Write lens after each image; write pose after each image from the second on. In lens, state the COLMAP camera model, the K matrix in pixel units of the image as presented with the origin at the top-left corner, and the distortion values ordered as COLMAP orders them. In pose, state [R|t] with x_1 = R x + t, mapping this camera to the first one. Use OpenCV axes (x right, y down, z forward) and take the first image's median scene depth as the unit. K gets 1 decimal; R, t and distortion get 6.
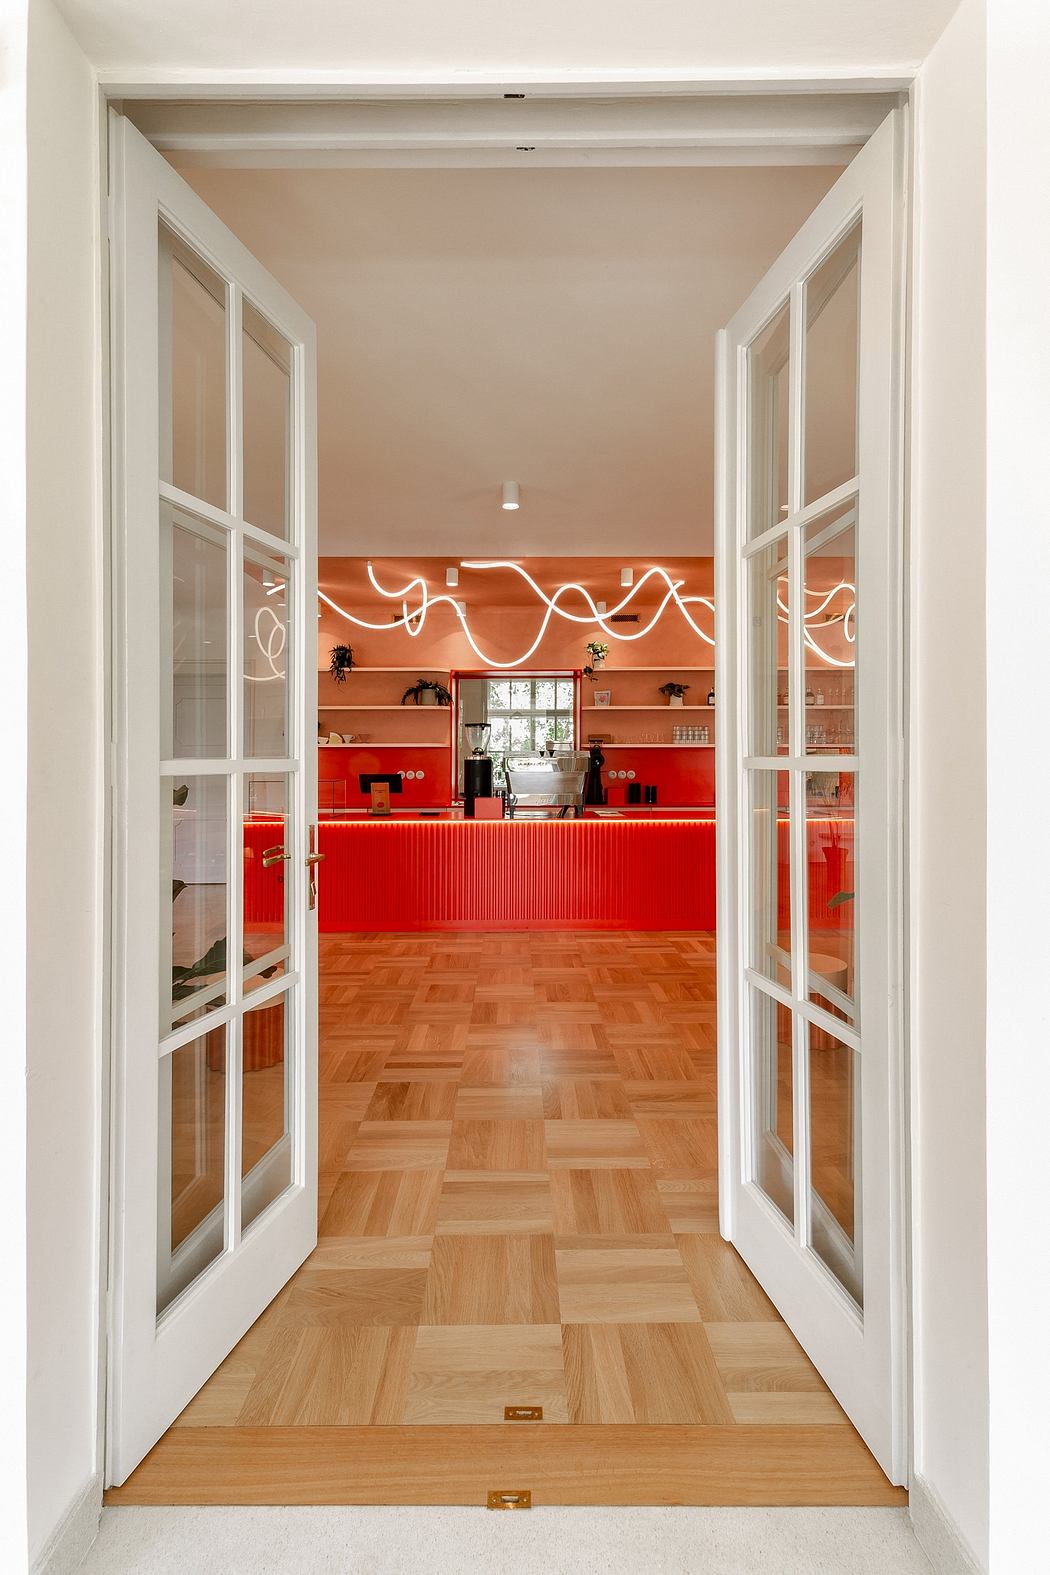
lens RADIAL K [[754.8, 0, 513.6], [0, 754.8, 761.7], [0, 0, 1]] dist [-0.002747, -0.001139]
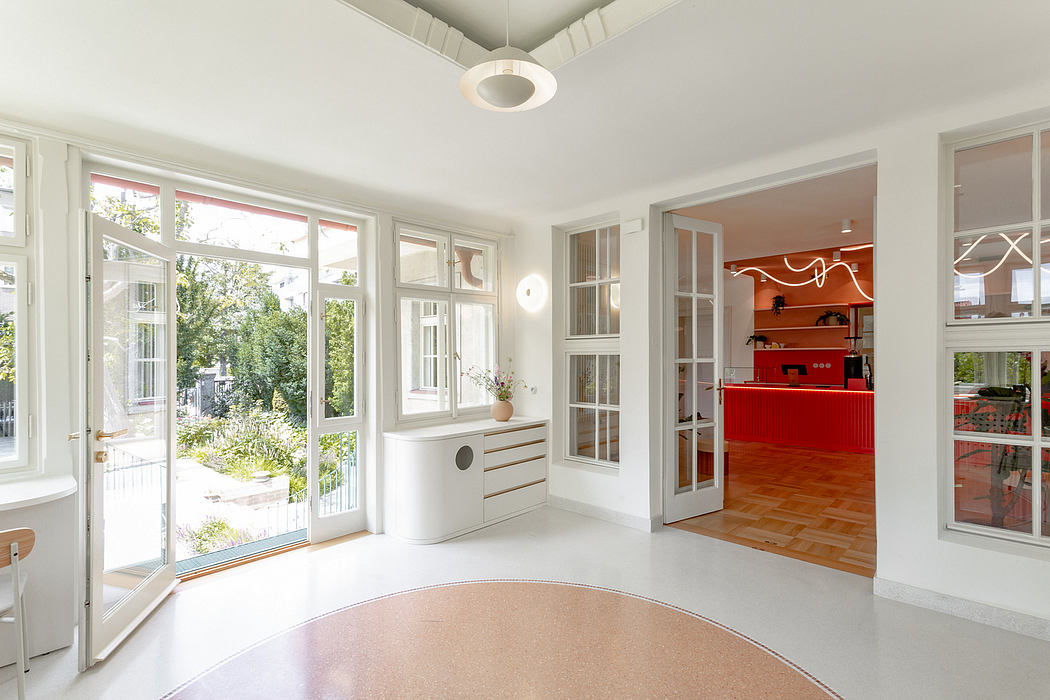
lens RADIAL K [[503.2, 0, 518.6], [0, 503.2, 356.9], [0, 0, 1]] dist [-0.002747, -0.001139]
pose [[0.717328, -0.002053, -0.696733, 0.212165], [0.001856, 0.999998, -0.001035, -0.003478], [0.696734, -0.000550, 0.717330, -0.399604]]
